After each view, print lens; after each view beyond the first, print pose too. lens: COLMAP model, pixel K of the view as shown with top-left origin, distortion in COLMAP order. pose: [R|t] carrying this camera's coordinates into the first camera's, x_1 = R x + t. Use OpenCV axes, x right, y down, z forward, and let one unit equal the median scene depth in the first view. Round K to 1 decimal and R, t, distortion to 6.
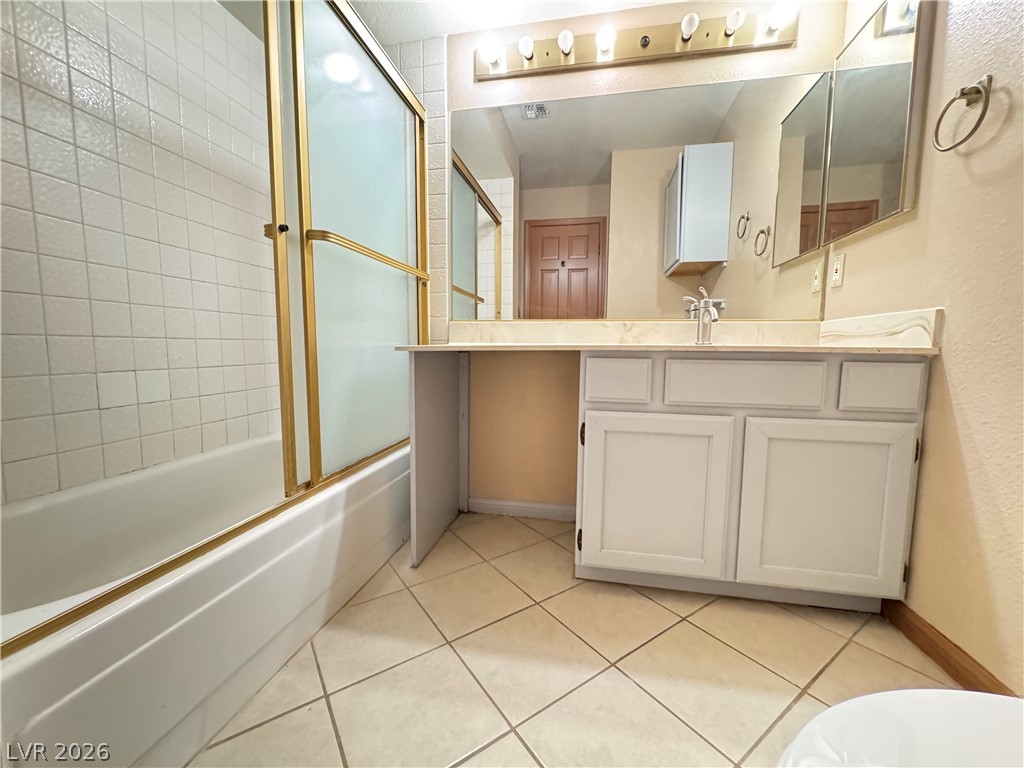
lens RADIAL K [[409.1, 0, 510.8], [0, 409.1, 383.8], [0, 0, 1]] dist [-0.003713, 0.000759]
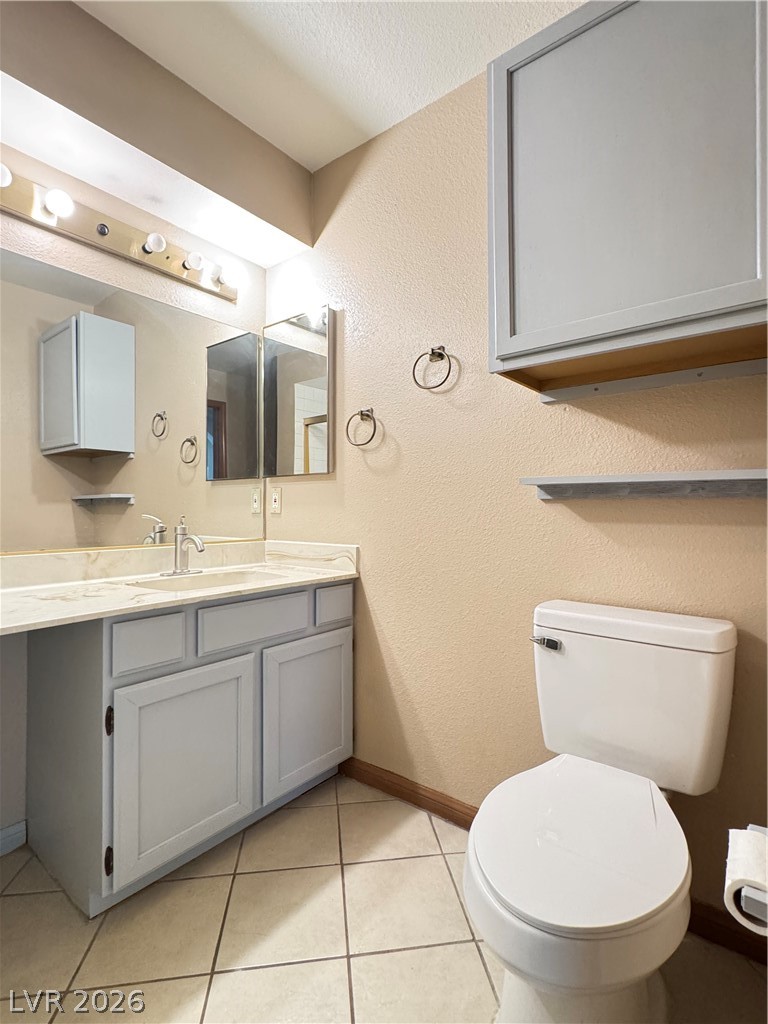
lens RADIAL K [[500.1, 0, 382.8], [0, 500.1, 508.9], [0, 0, 1]] dist [-0.001831, 0.001381]
pose [[0.459560, -0.006698, 0.888121, -0.432668], [0.084819, 0.995732, -0.036380, -0.203341], [-0.884087, 0.092049, 0.458167, 0.057136]]
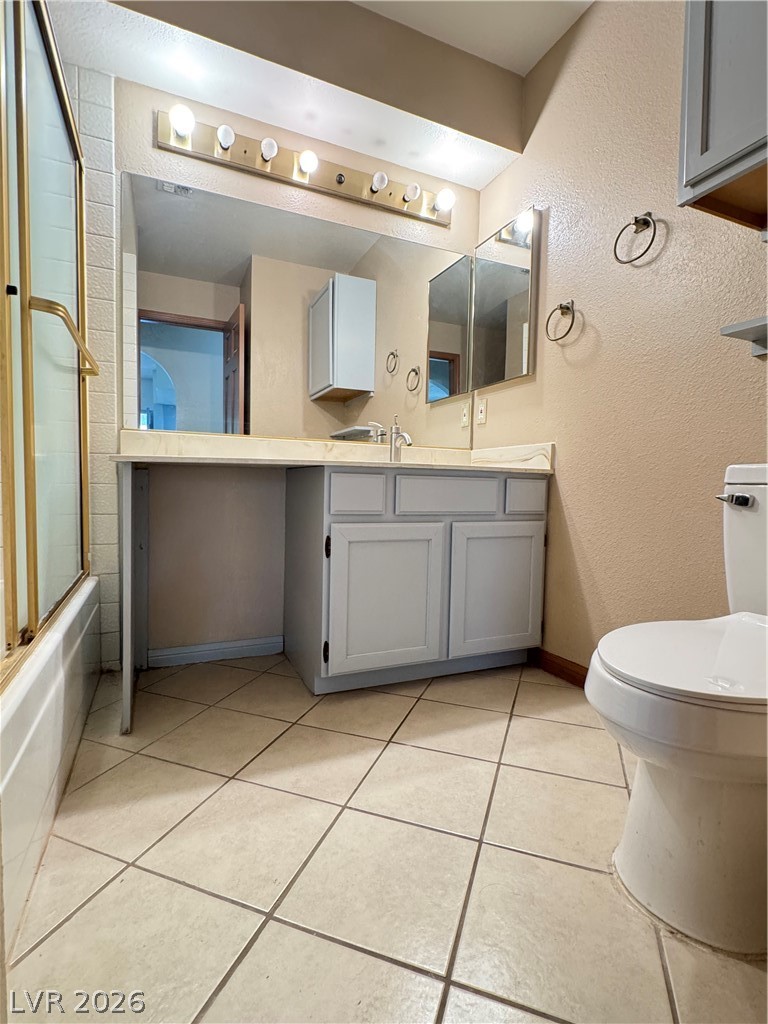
lens RADIAL K [[500.1, 0, 383.7], [0, 500.1, 507.9], [0, 0, 1]] dist [-0.001831, 0.001381]
pose [[0.817267, -0.019139, 0.575941, -0.432070], [0.037930, 0.999068, -0.020624, 0.056218], [-0.575009, 0.038701, 0.817231, -0.114206]]
